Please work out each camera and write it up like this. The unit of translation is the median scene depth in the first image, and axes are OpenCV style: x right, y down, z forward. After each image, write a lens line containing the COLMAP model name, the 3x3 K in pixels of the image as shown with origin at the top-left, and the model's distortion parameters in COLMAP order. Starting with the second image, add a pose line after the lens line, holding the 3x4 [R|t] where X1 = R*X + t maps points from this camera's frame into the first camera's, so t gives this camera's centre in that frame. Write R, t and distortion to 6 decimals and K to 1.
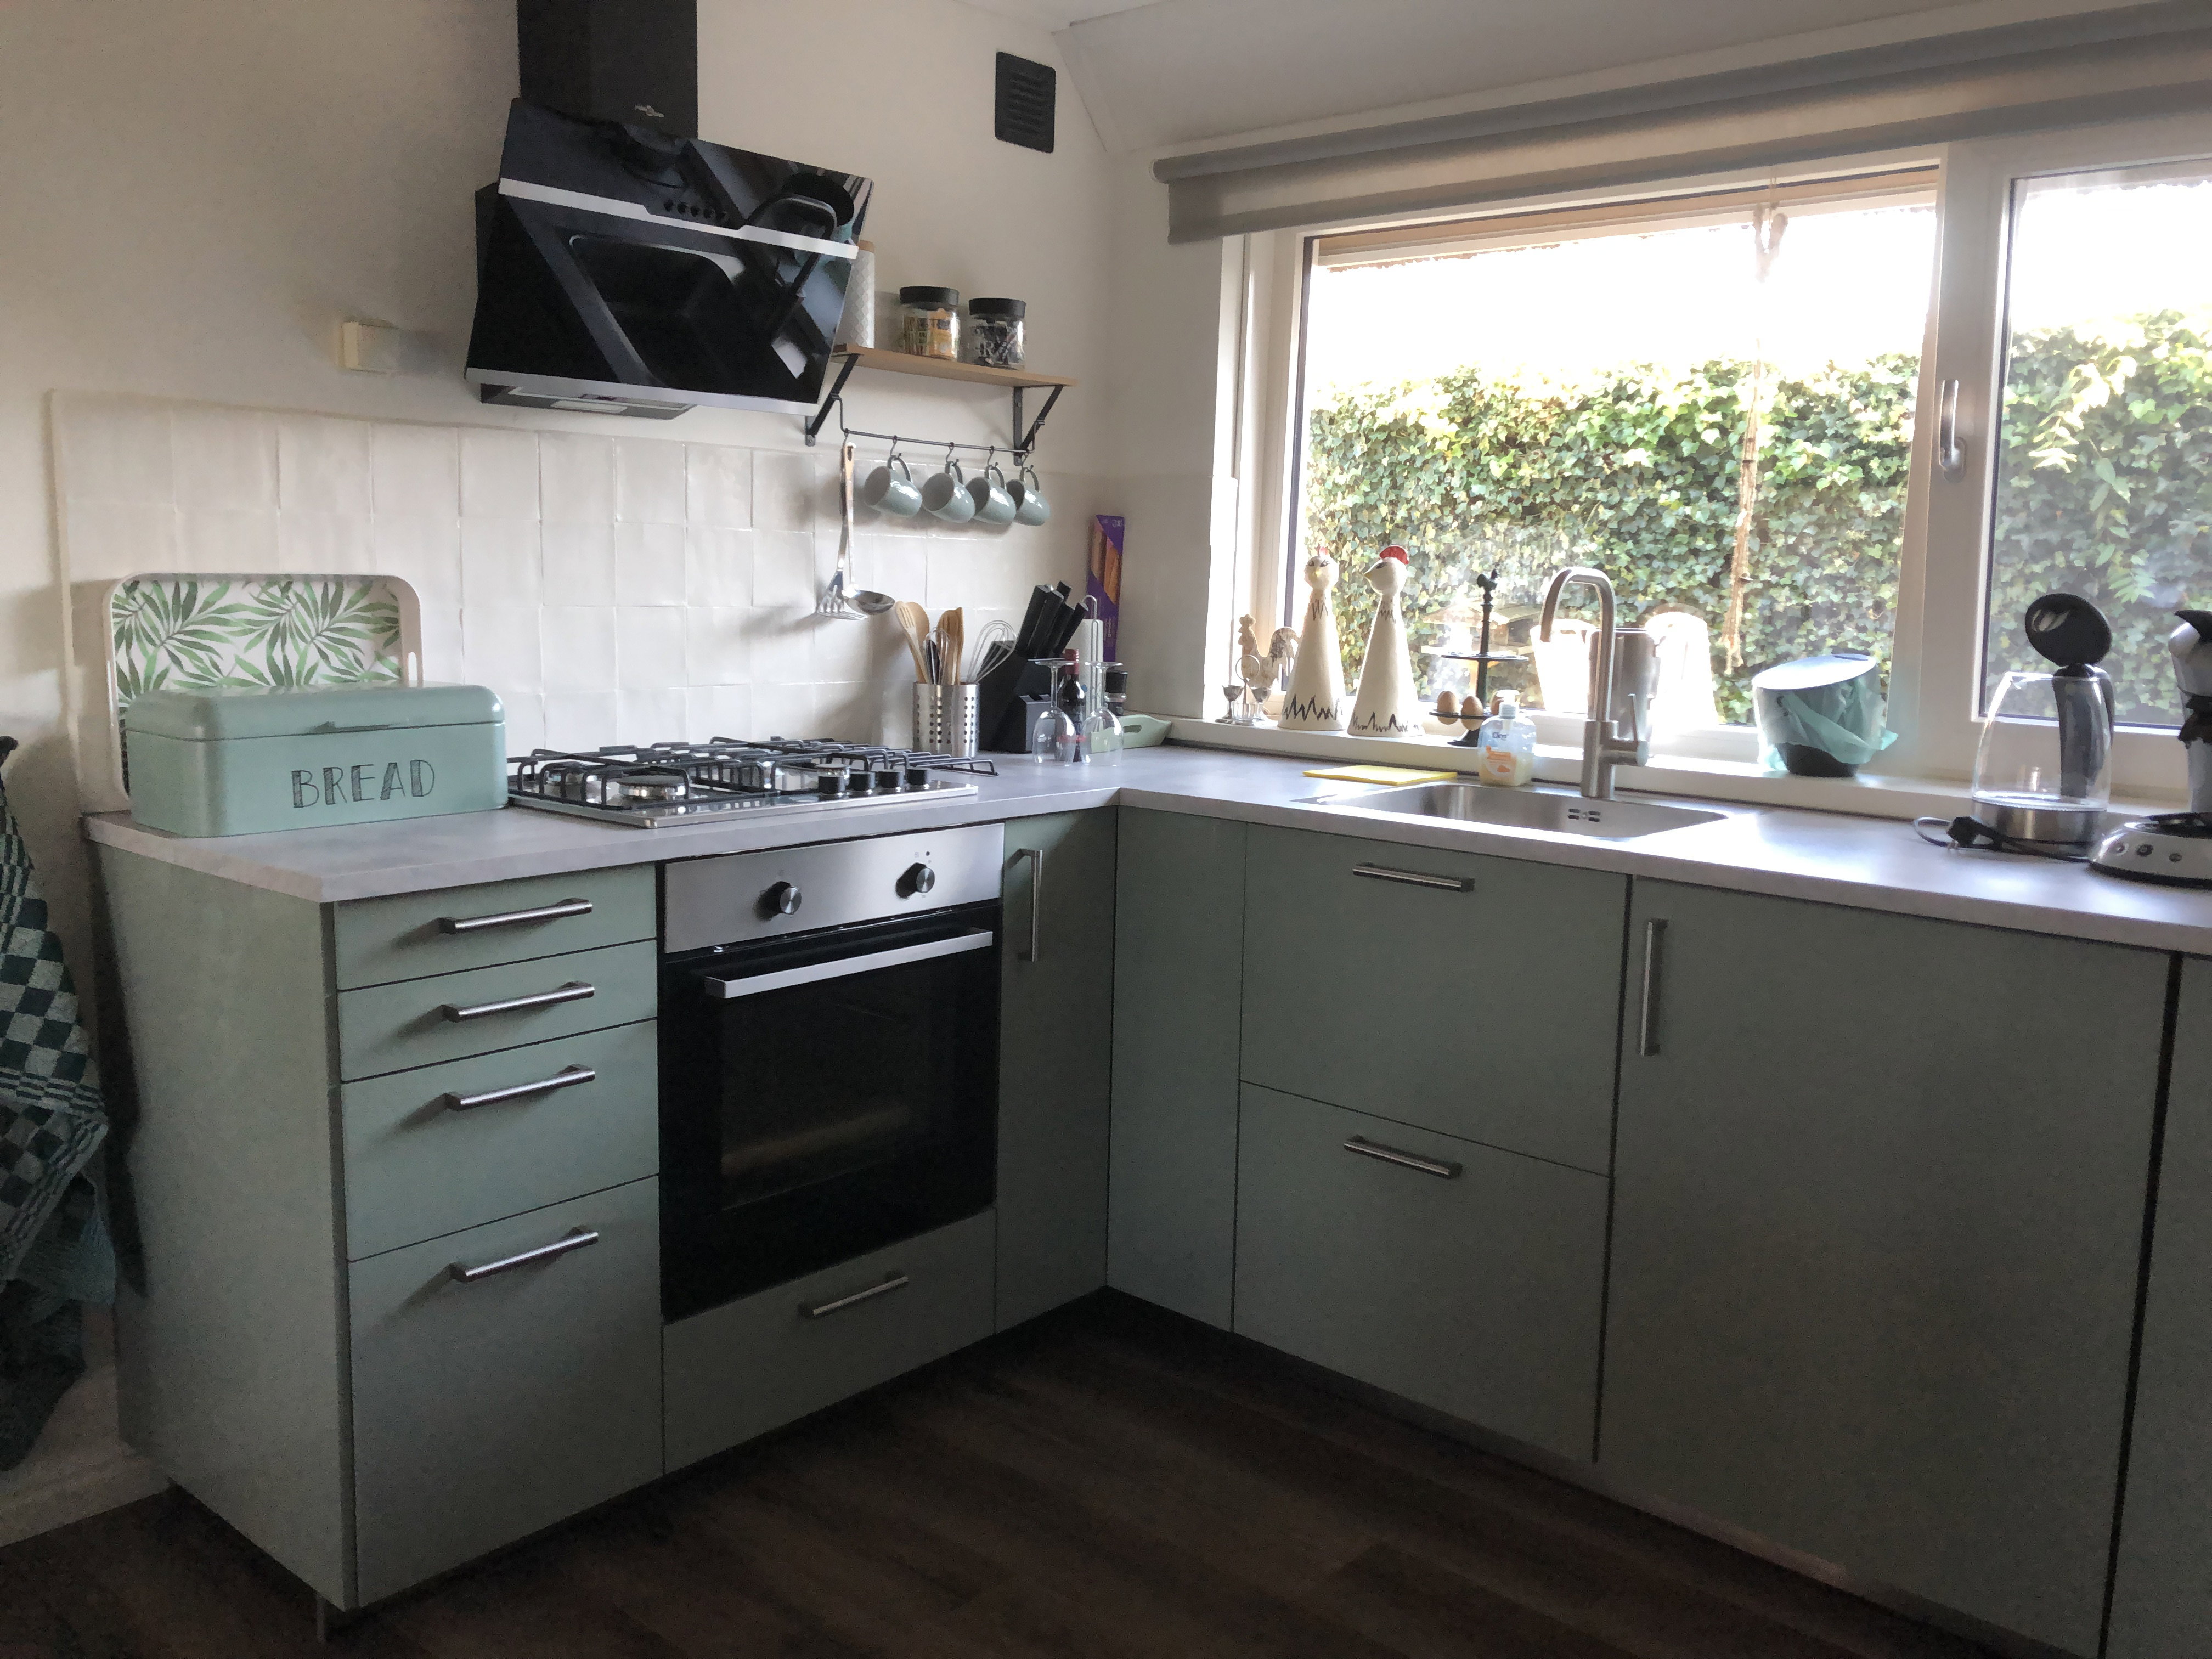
lens RADIAL K [[1830.1, 0, 1106.0], [0, 1830.1, 829.5], [0, 0, 1]] dist [0.026645, -0.012436]
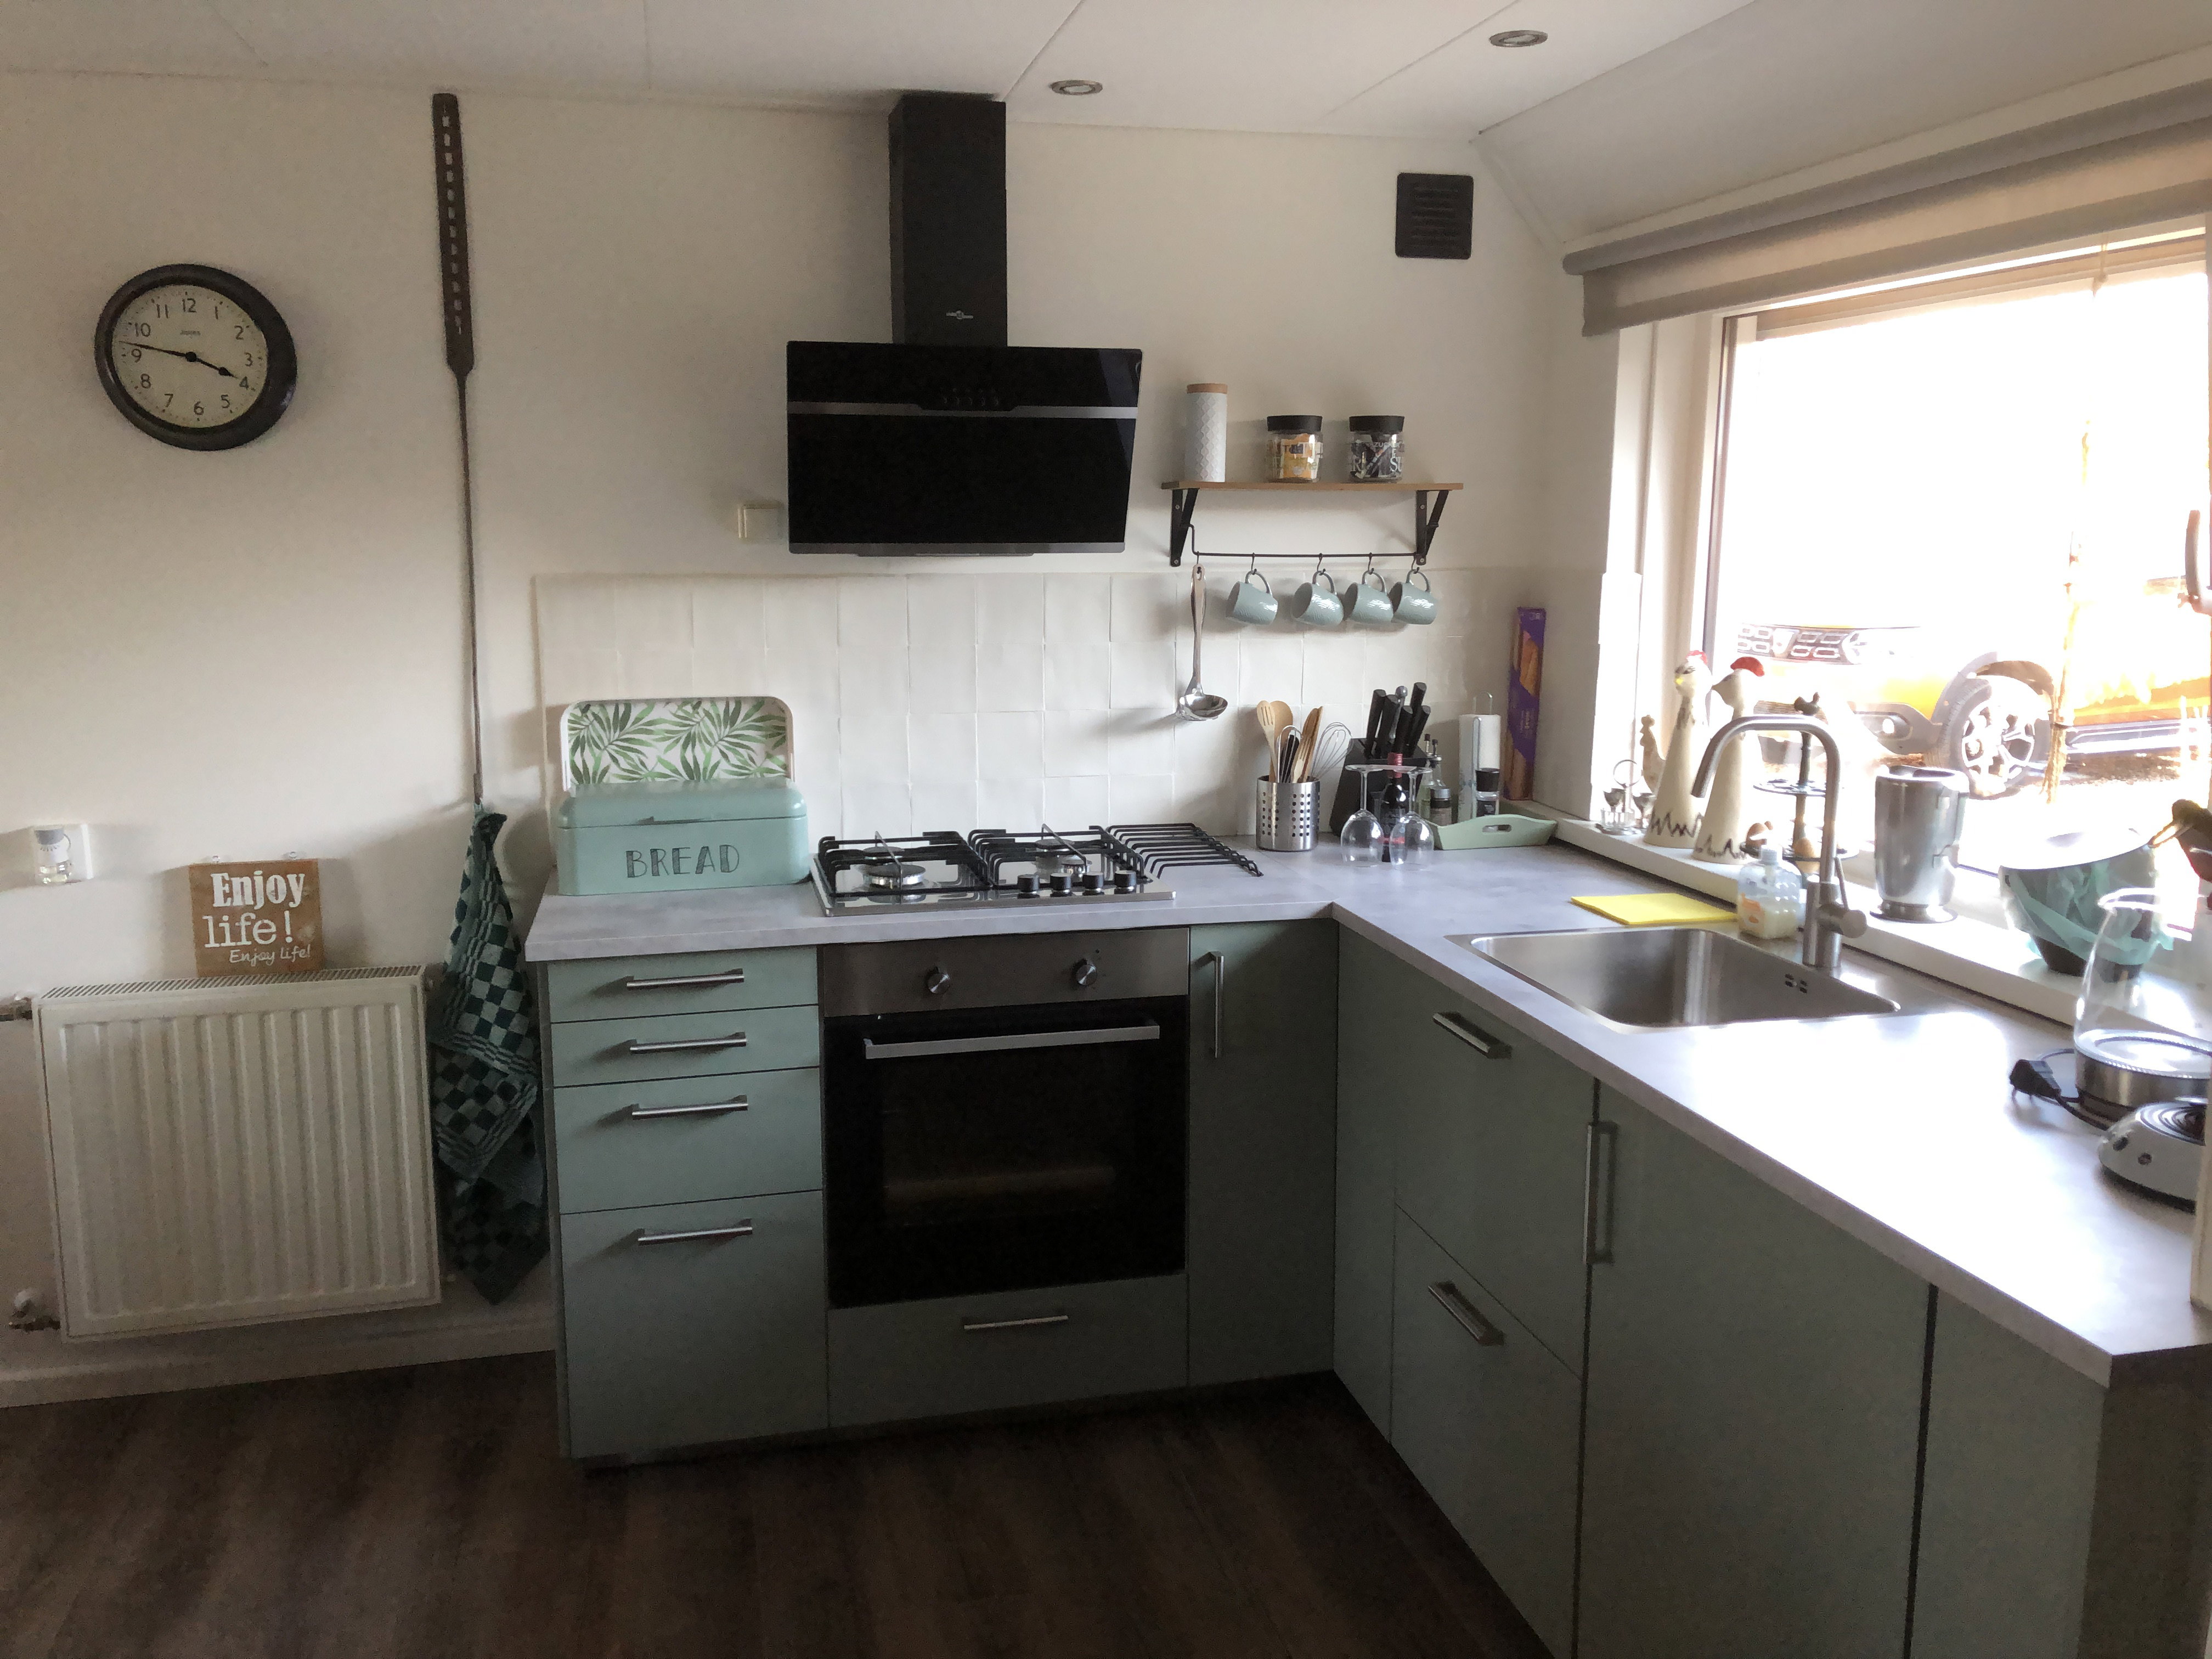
lens RADIAL K [[1804.0, 0, 1106.0], [0, 1804.0, 829.5], [0, 0, 1]] dist [0.047240, -0.010824]
pose [[0.815606, 0.074582, -0.573780, 0.514868], [-0.062453, 0.997212, 0.040846, -0.103014], [0.575227, 0.002520, 0.817990, 0.077996]]
